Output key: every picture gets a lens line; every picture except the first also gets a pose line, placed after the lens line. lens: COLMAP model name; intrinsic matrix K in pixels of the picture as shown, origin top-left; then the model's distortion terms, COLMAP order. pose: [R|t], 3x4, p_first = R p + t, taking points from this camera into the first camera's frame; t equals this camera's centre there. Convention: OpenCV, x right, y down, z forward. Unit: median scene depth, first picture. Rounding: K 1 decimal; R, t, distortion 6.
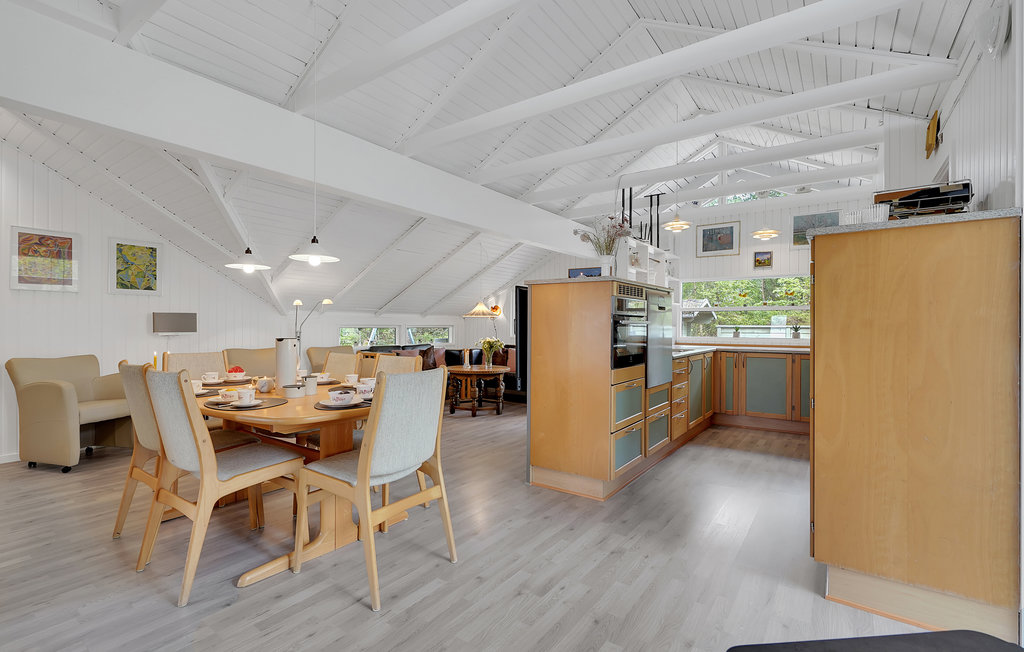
lens RADIAL K [[472.7, 0, 512.0], [0, 472.7, 326.0], [0, 0, 1]] dist [-0.013104, 0.000840]
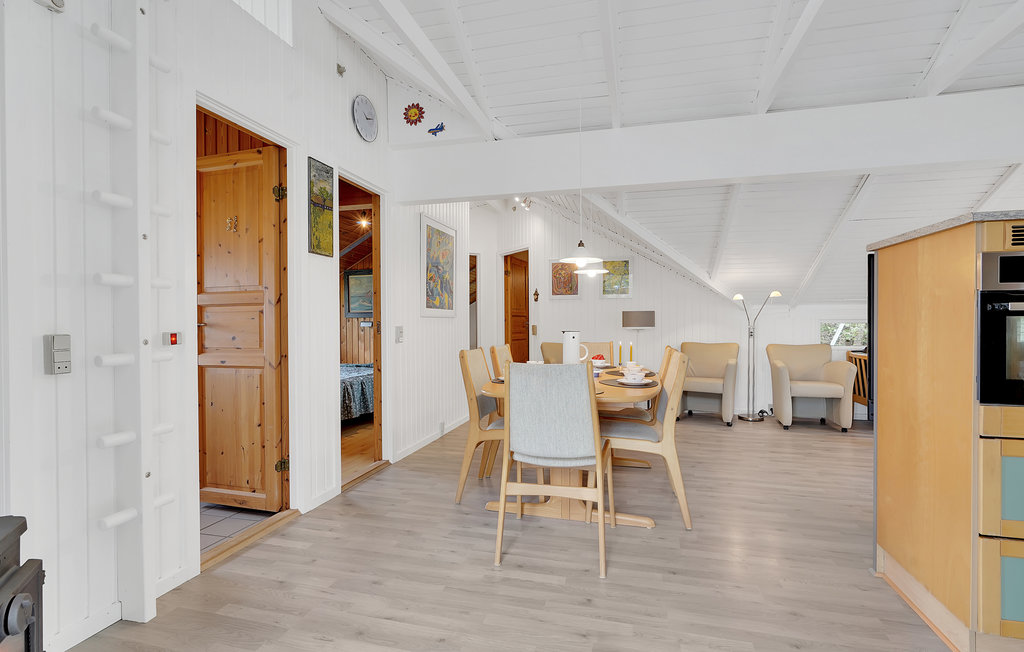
lens RADIAL K [[472.7, 0, 512.0], [0, 472.7, 326.0], [0, 0, 1]] dist [-0.013104, 0.000840]
pose [[0.354833, 0.001292, -0.934929, 0.356682], [0.004485, 0.999985, 0.003084, 0.005758], [0.934919, -0.005287, 0.354822, 0.276190]]
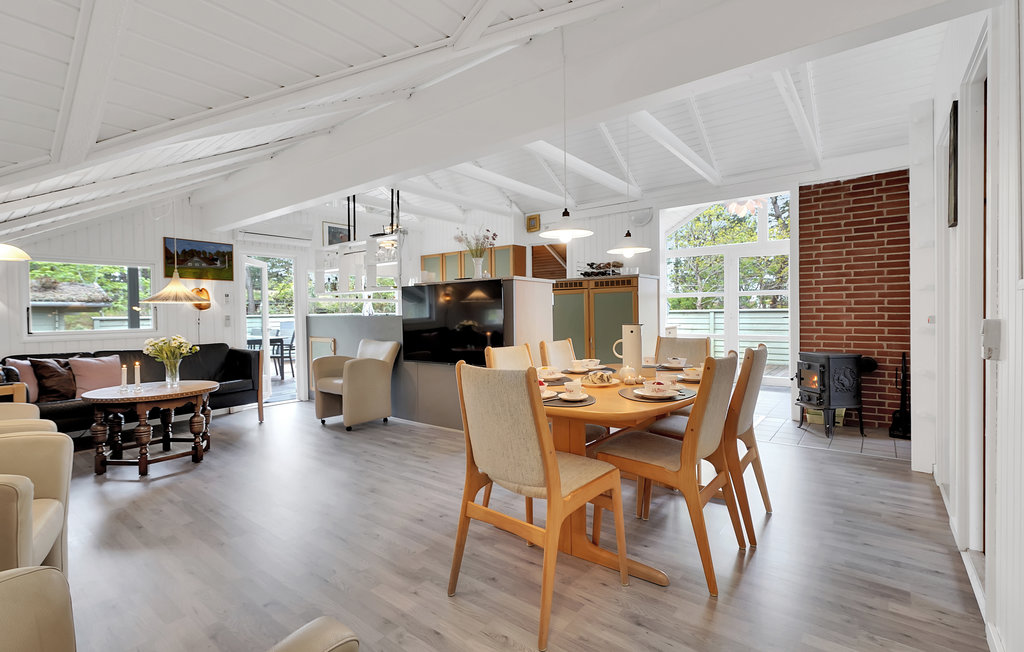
lens RADIAL K [[472.7, 0, 512.0], [0, 472.7, 326.0], [0, 0, 1]] dist [-0.013104, 0.000840]
pose [[0.051805, -0.024282, 0.998362, -0.906981], [0.001830, 0.999705, 0.024219, -0.005293], [-0.998656, 0.000573, 0.051834, 0.742808]]
